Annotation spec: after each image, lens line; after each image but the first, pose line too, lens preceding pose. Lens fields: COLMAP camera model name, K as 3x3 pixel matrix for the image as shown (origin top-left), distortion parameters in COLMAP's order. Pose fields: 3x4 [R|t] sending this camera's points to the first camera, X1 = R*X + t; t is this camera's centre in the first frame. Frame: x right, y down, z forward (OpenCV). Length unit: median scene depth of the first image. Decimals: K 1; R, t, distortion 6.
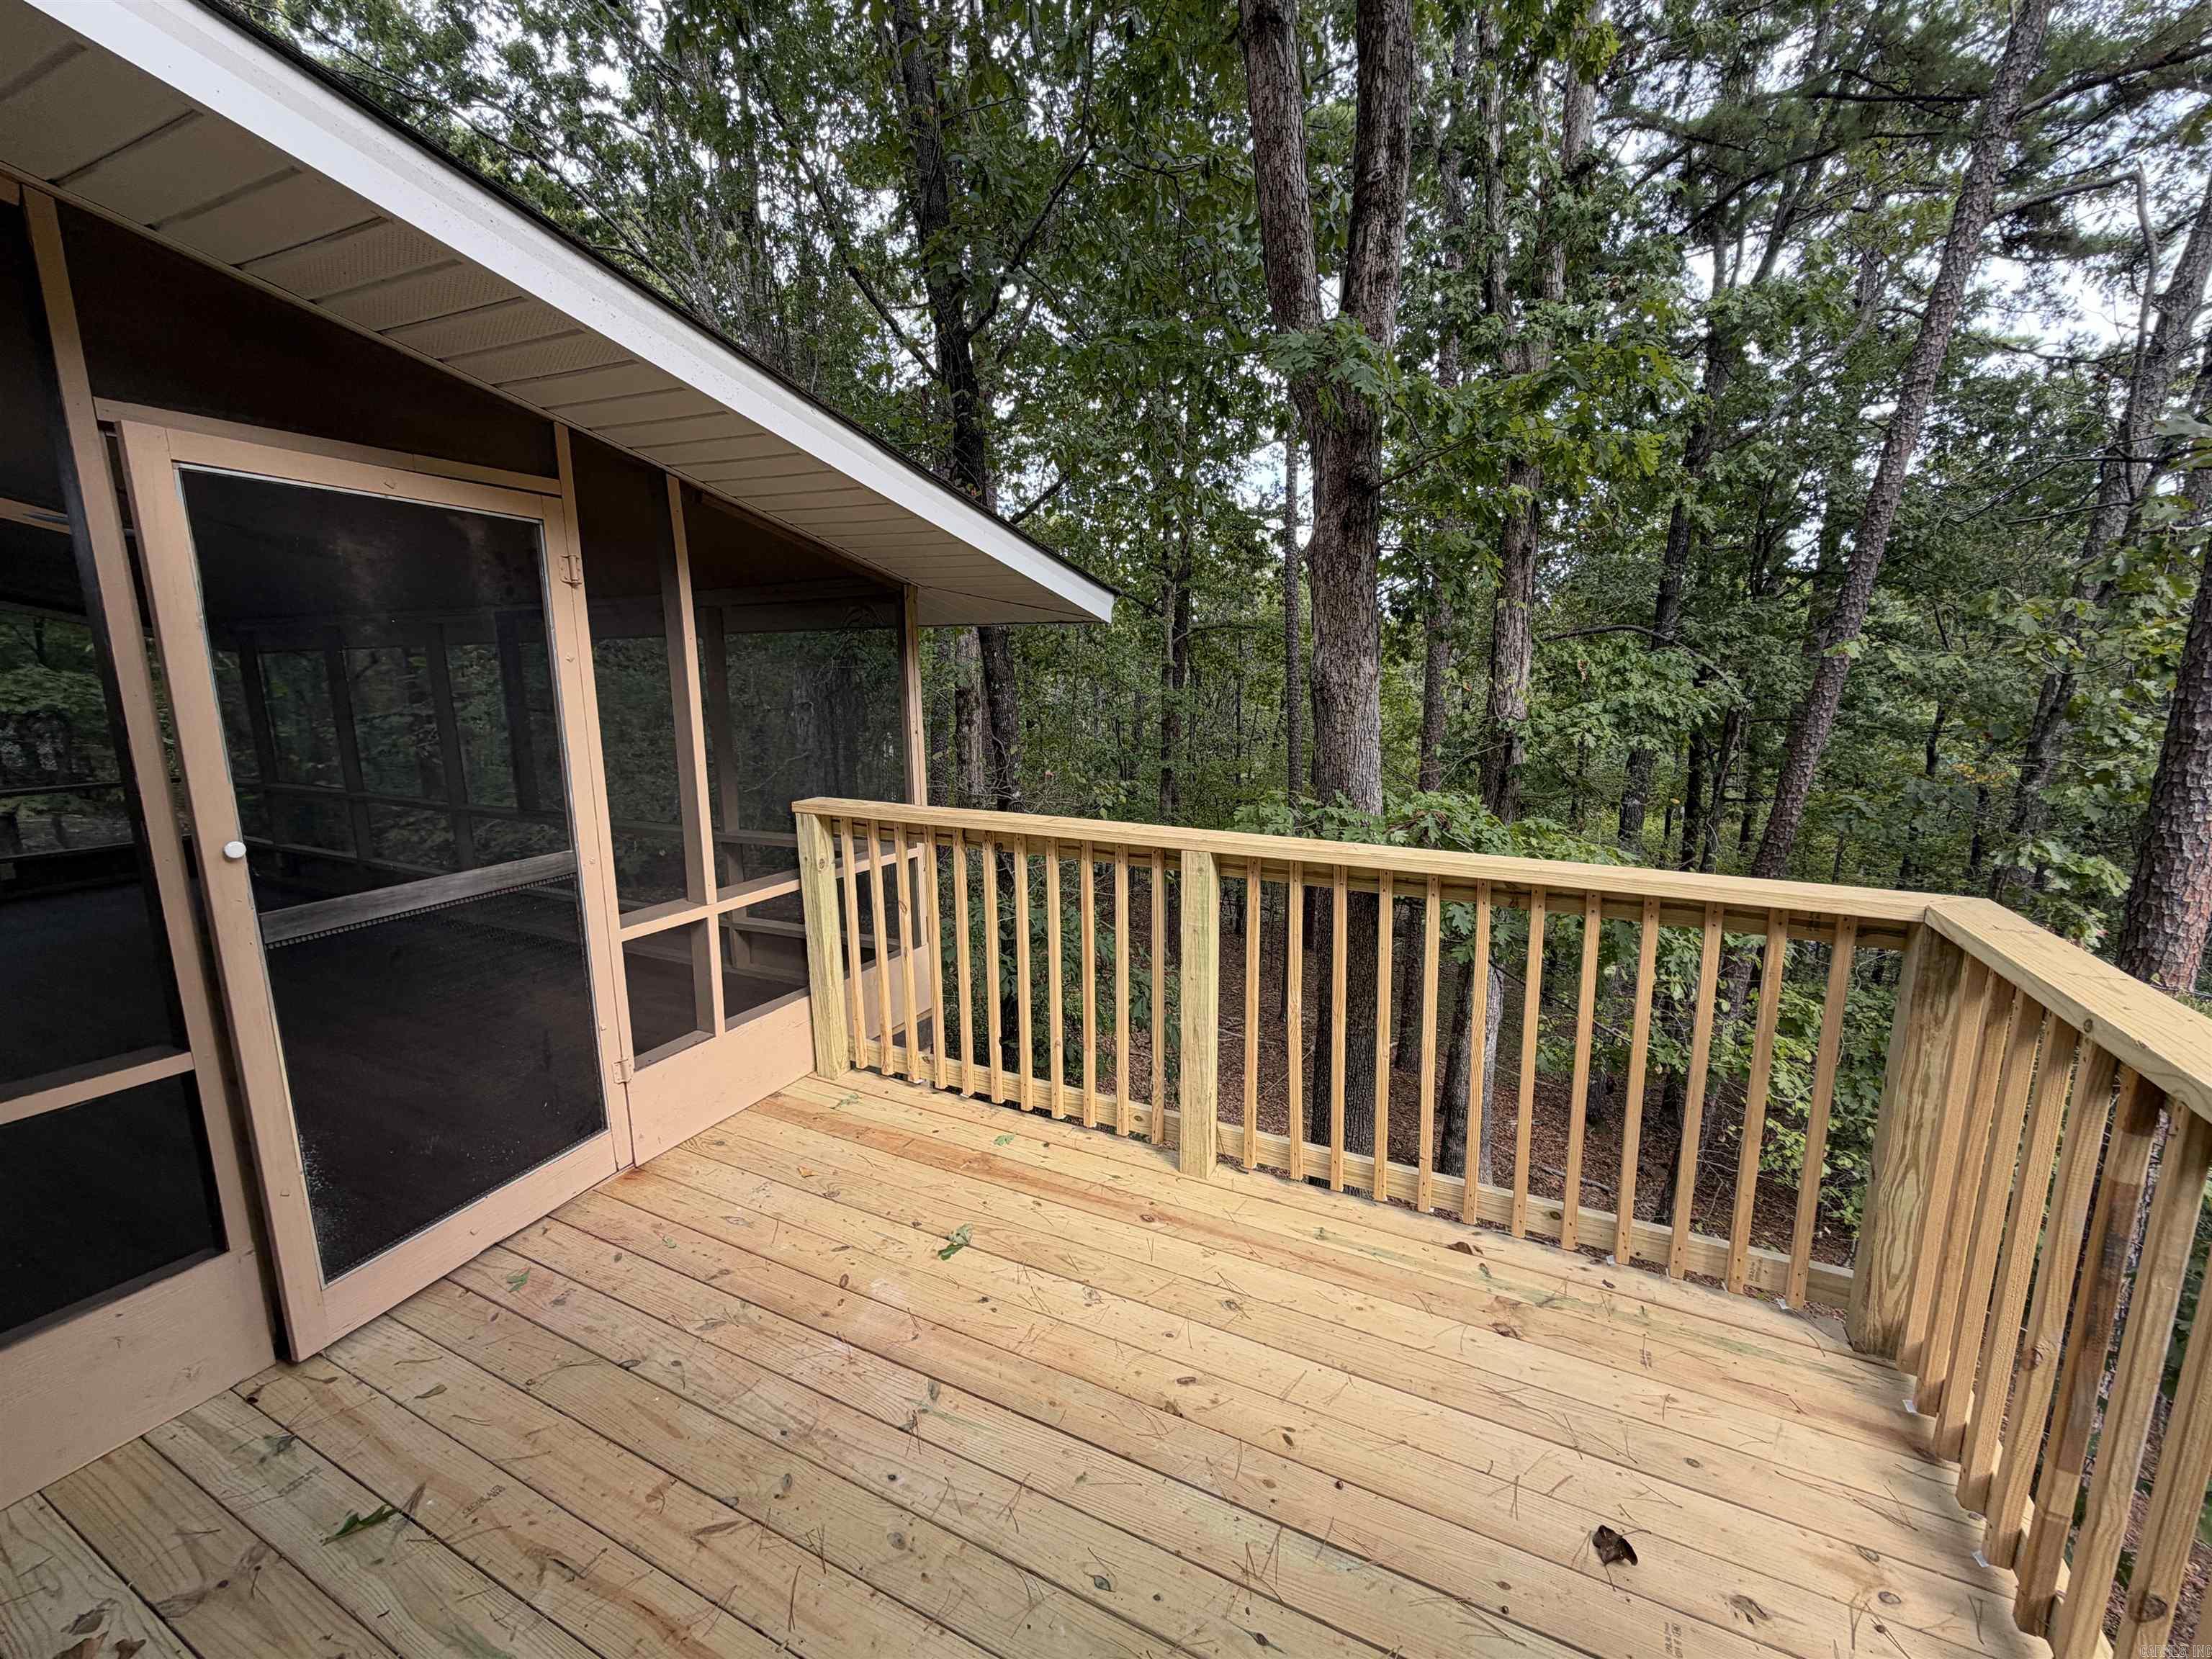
lens RADIAL K [[916.7, 0, 1109.6], [0, 916.7, 827.9], [0, 0, 1]] dist [-0.000960, 0.000341]
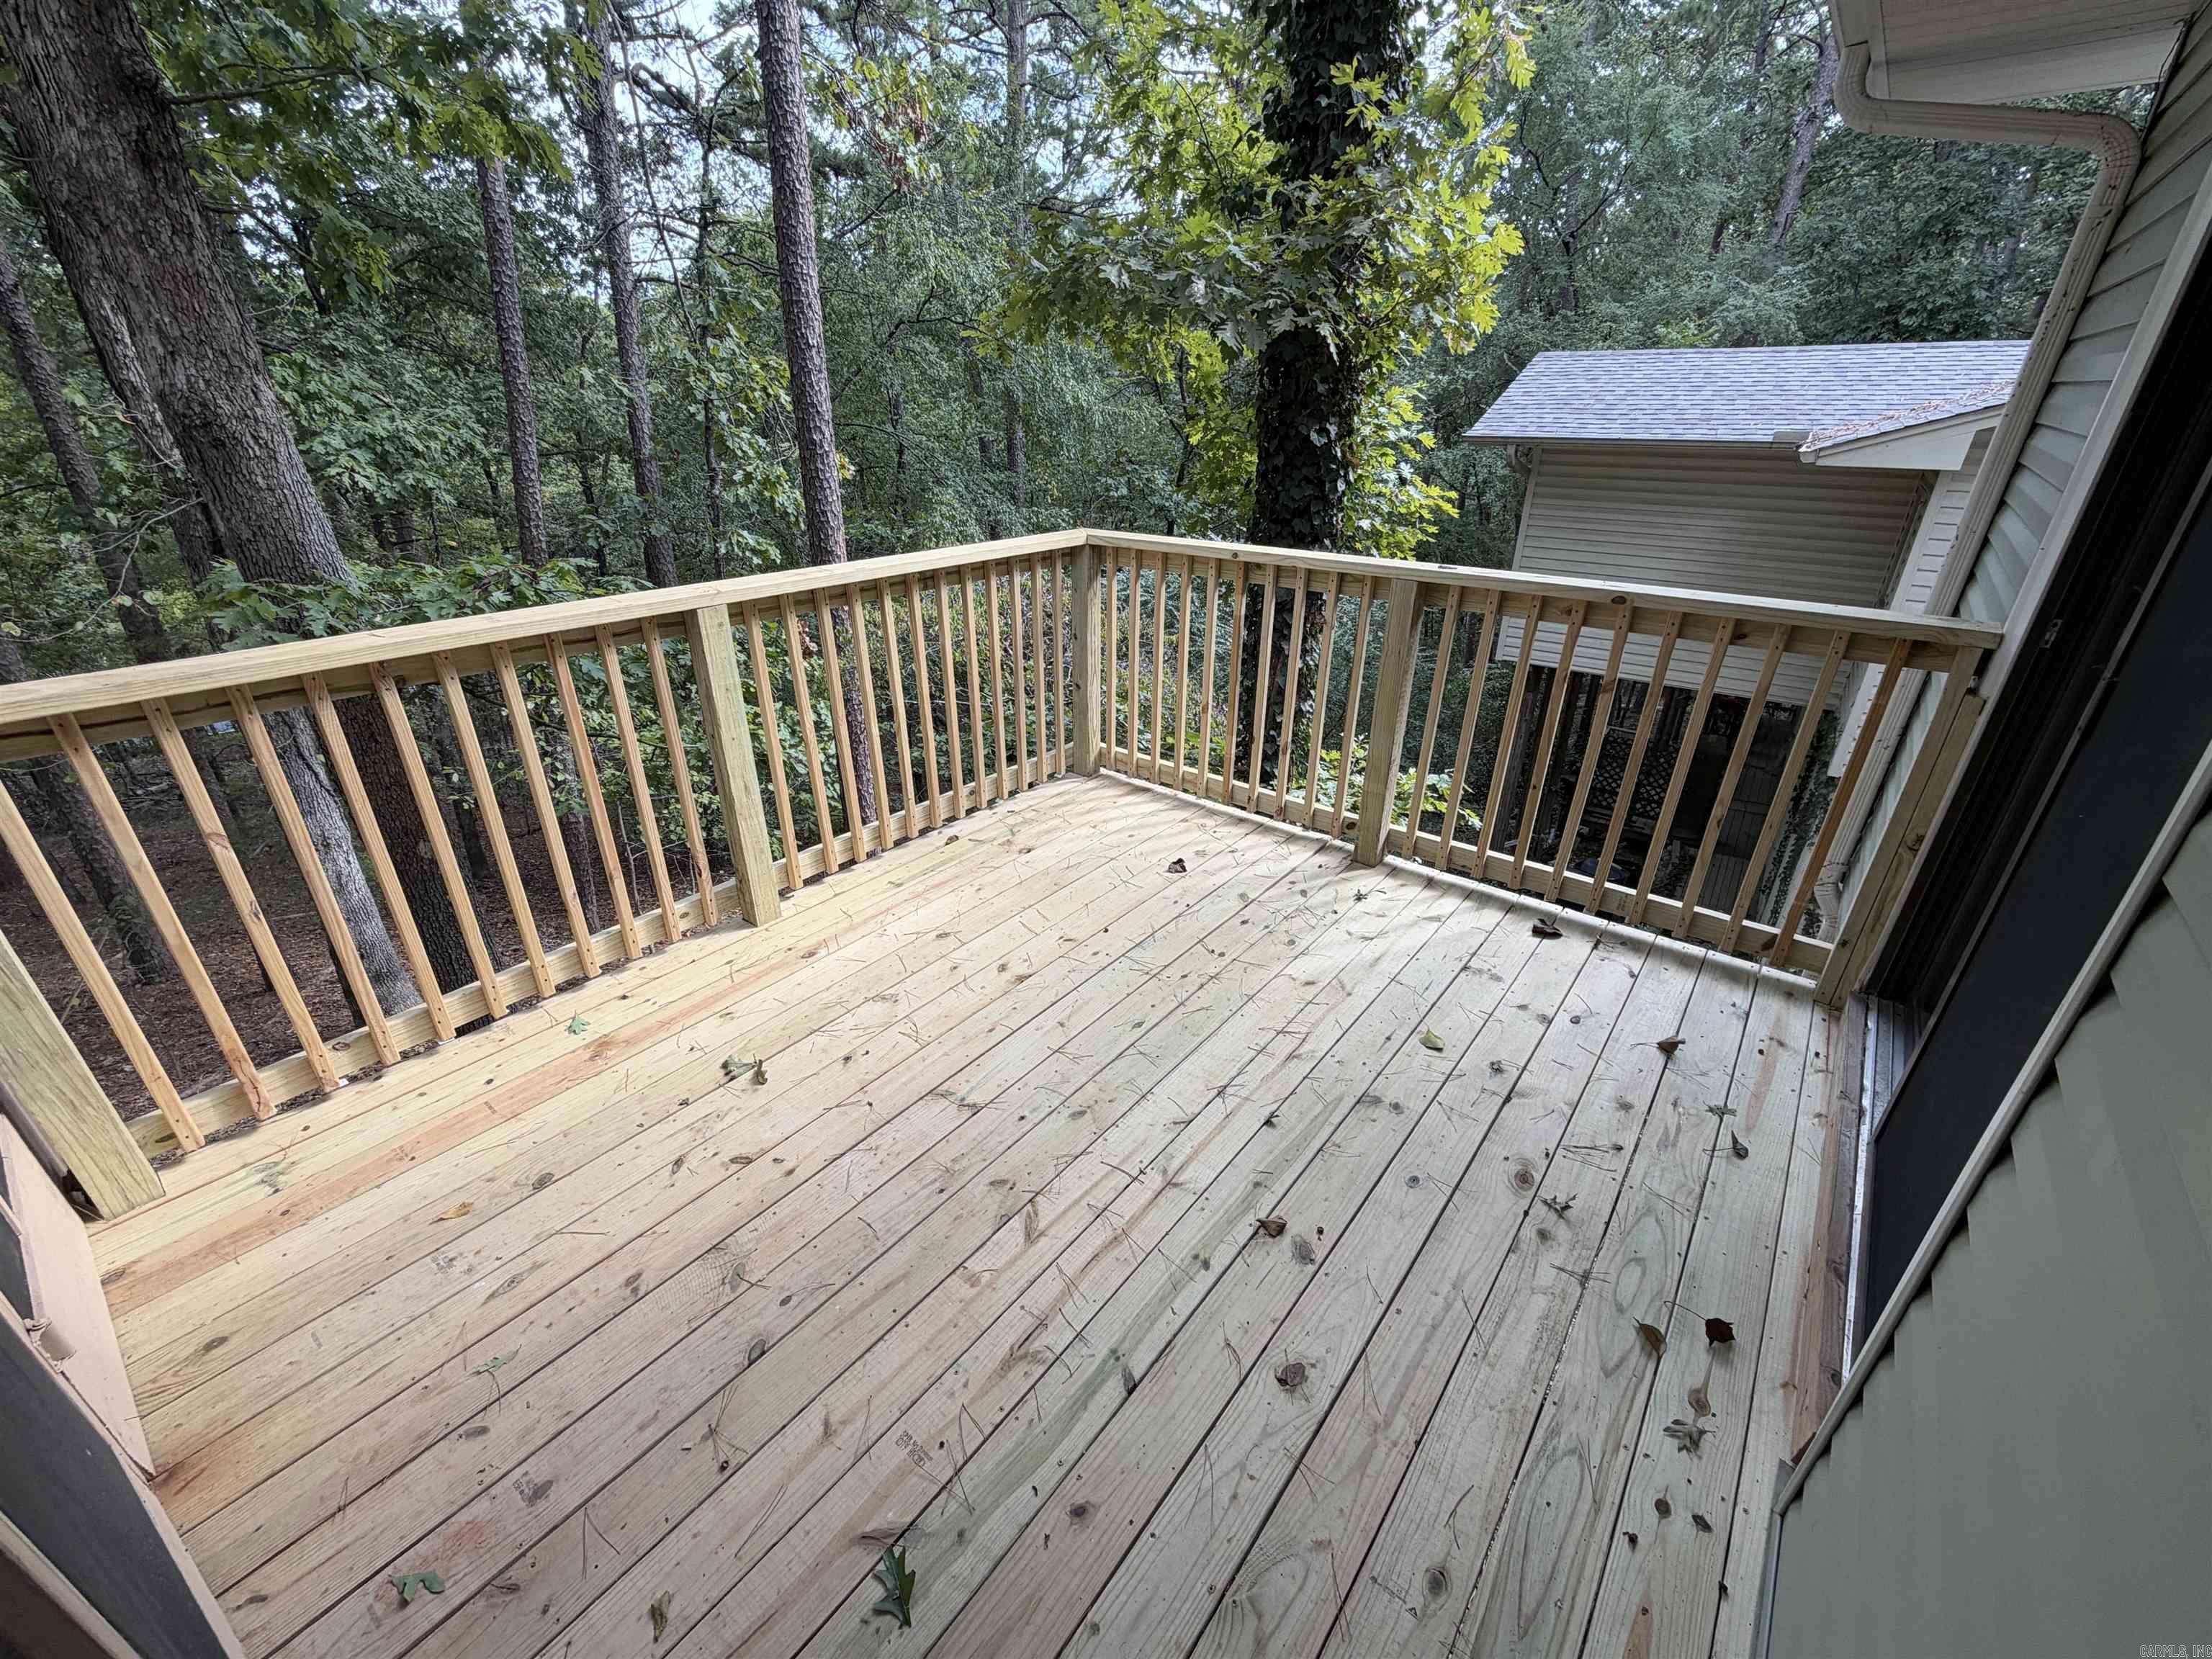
lens RADIAL K [[900.8, 0, 1106.0], [0, 900.8, 829.5], [0, 0, 1]] dist [0.010485, 0.000031]
pose [[0.215796, -0.422110, 0.880486, -0.252573], [0.164974, 0.904530, 0.393203, -0.022942], [-0.962401, 0.060406, 0.264831, 0.123152]]
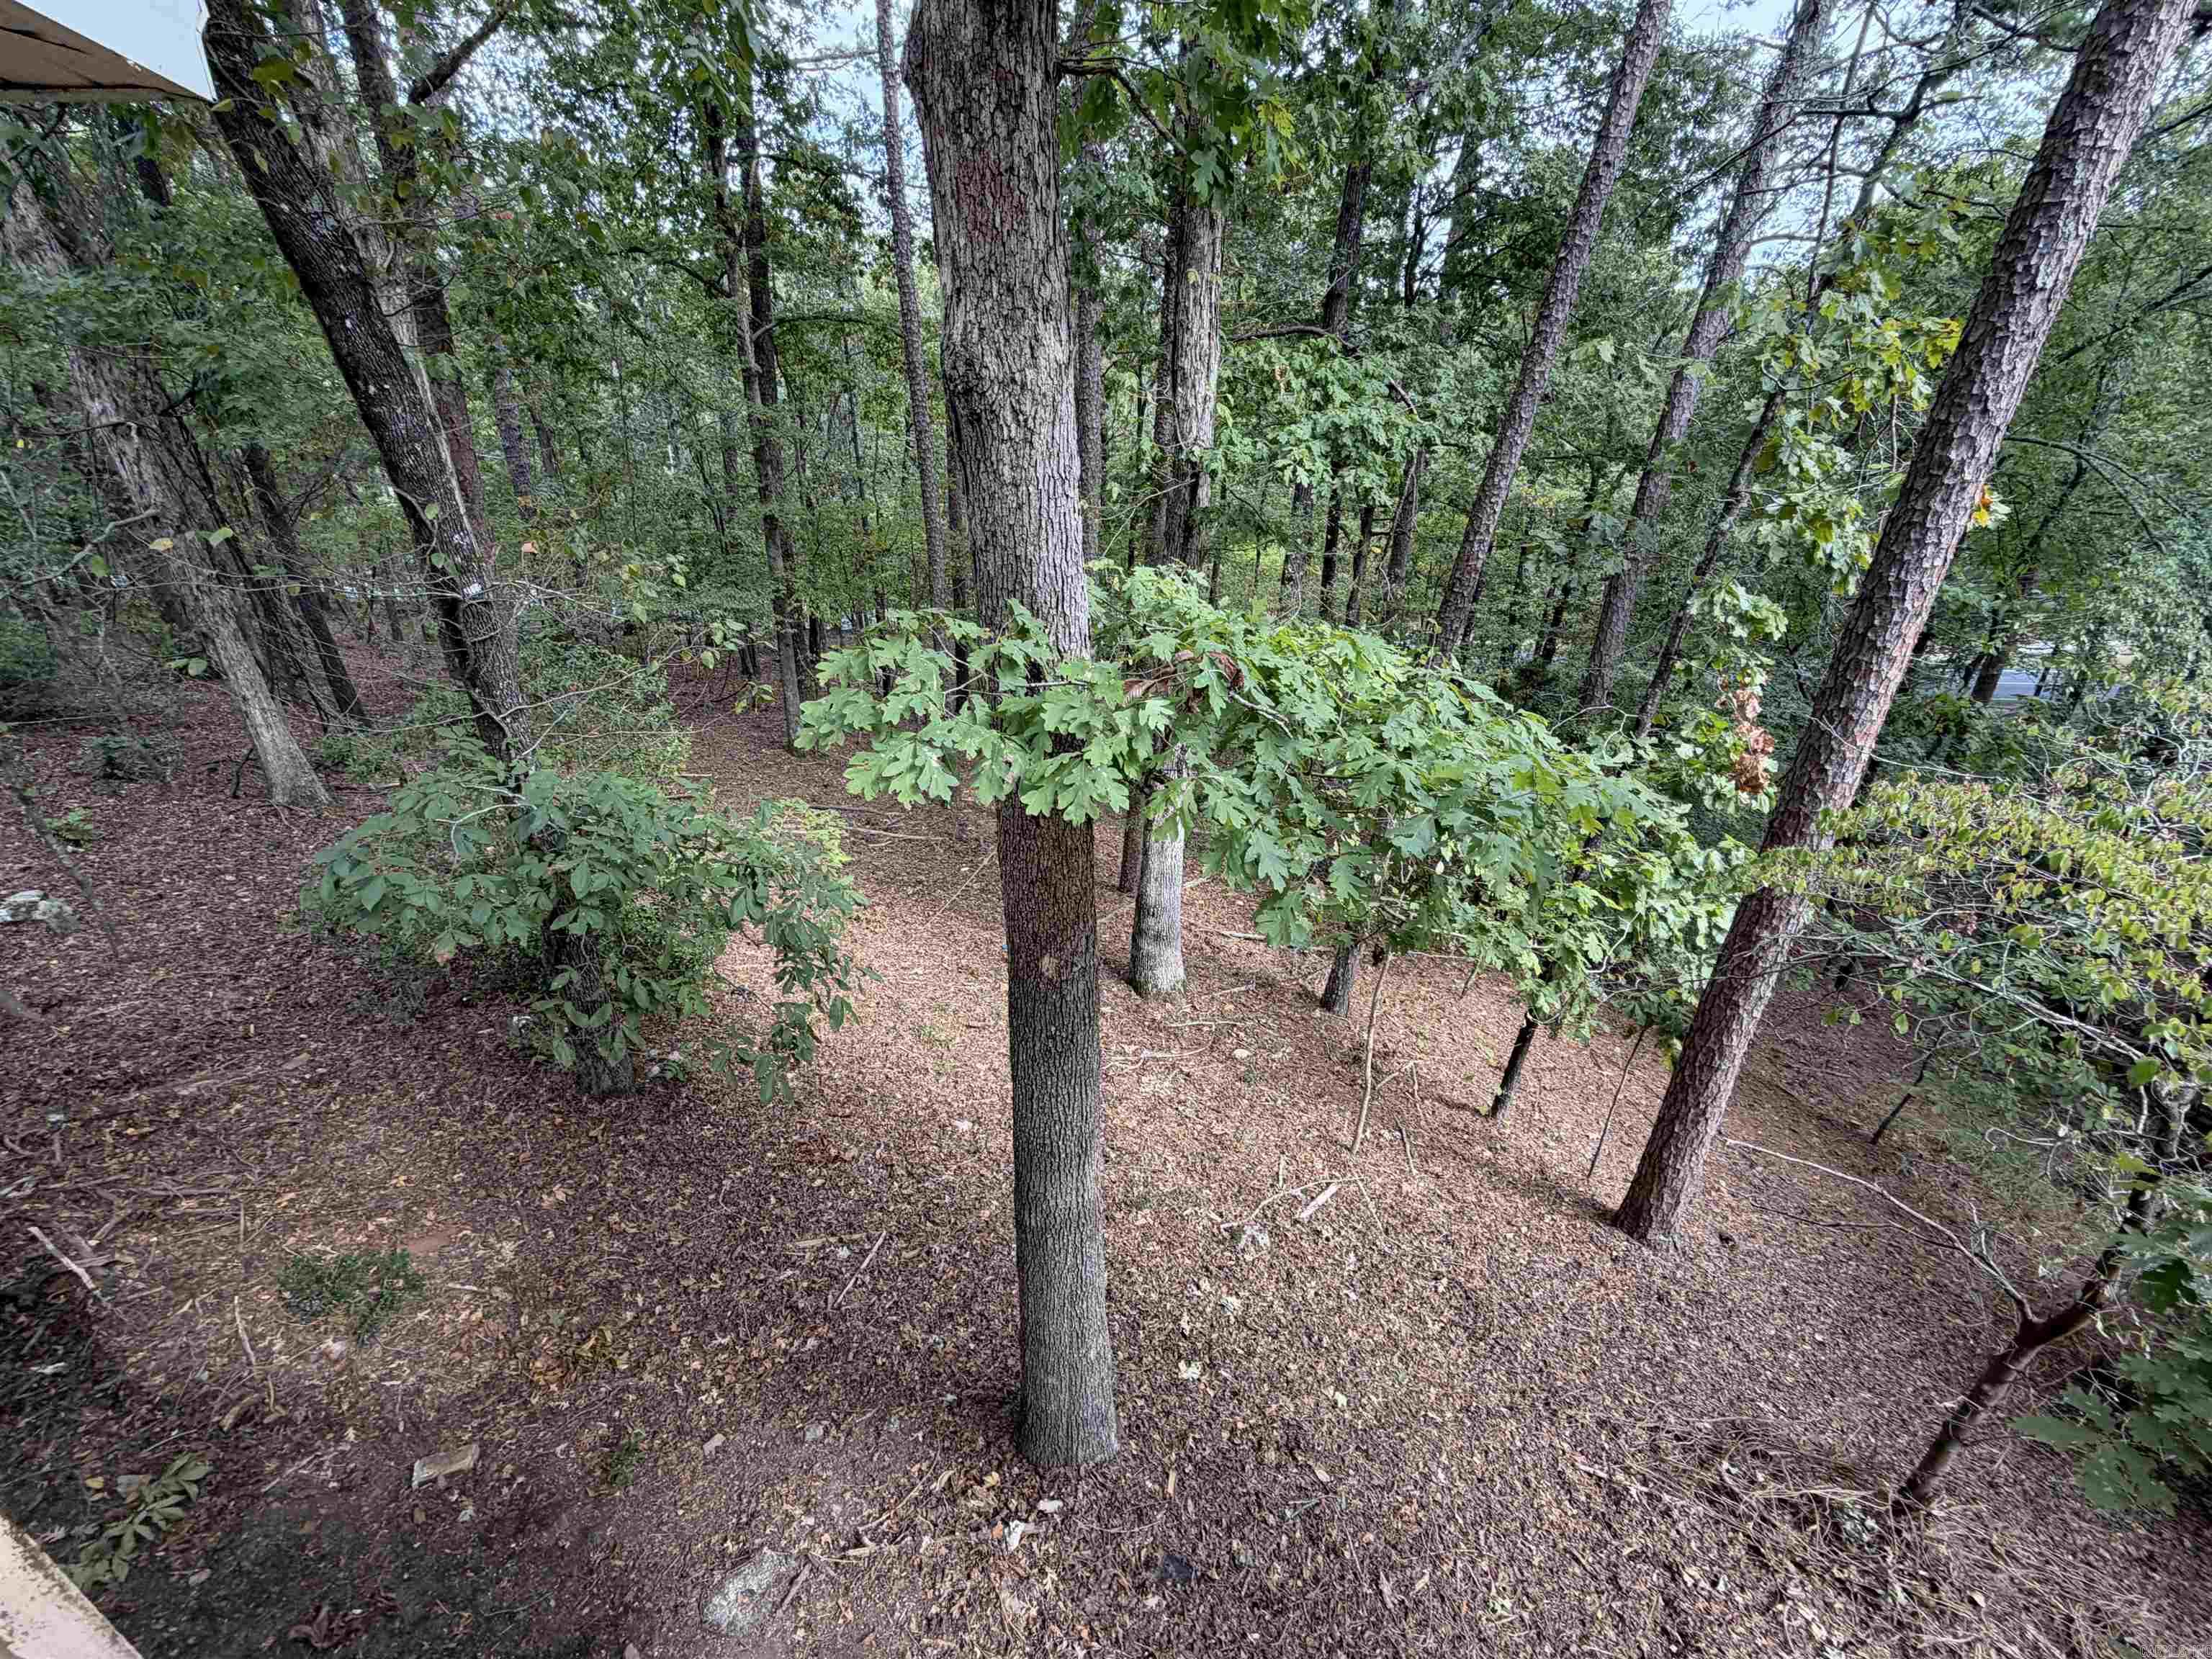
lens RADIAL K [[916.7, 0, 1109.6], [0, 916.7, 827.9], [0, 0, 1]] dist [-0.000960, 0.000341]
pose [[0.928257, -0.147657, 0.341374, 0.067964], [0.048475, 0.958021, 0.282569, -0.042564], [-0.368767, -0.245749, 0.896448, 0.324420]]
